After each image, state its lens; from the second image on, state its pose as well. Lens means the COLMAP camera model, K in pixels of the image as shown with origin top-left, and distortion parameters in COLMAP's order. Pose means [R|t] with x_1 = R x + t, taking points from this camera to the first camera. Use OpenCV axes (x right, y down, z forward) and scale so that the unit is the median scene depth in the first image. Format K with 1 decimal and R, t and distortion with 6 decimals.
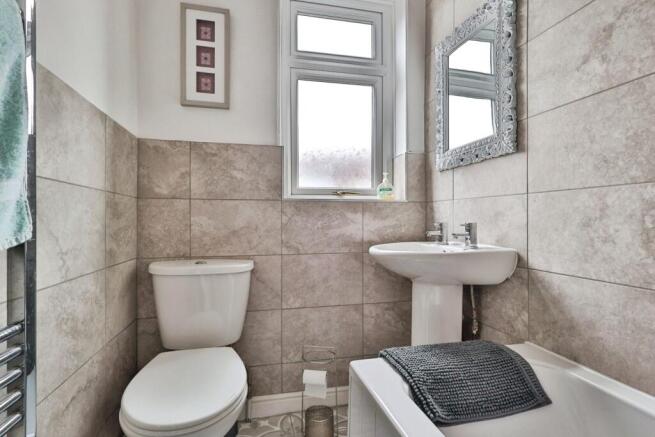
lens RADIAL K [[323.0, 0, 315.7], [0, 323.0, 221.0], [0, 0, 1]] dist [0.001699, 0.000795]
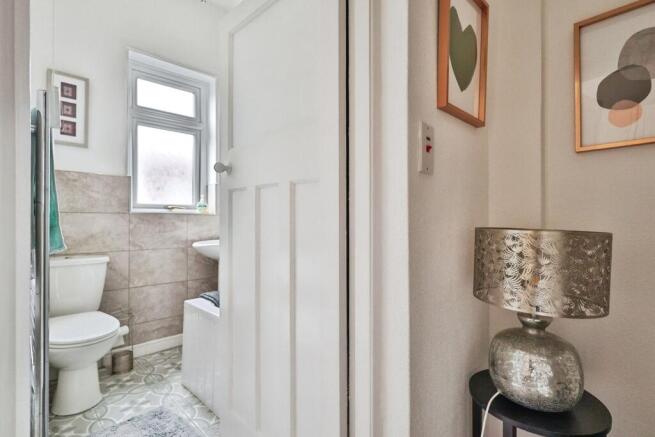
lens RADIAL K [[323.0, 0, 315.7], [0, 323.0, 221.0], [0, 0, 1]] dist [0.001699, 0.000795]
pose [[0.848348, 0.003169, 0.529429, -0.163923], [-0.000505, 0.999986, -0.005175, -0.022869], [-0.529438, 0.004123, 0.848338, -0.687119]]
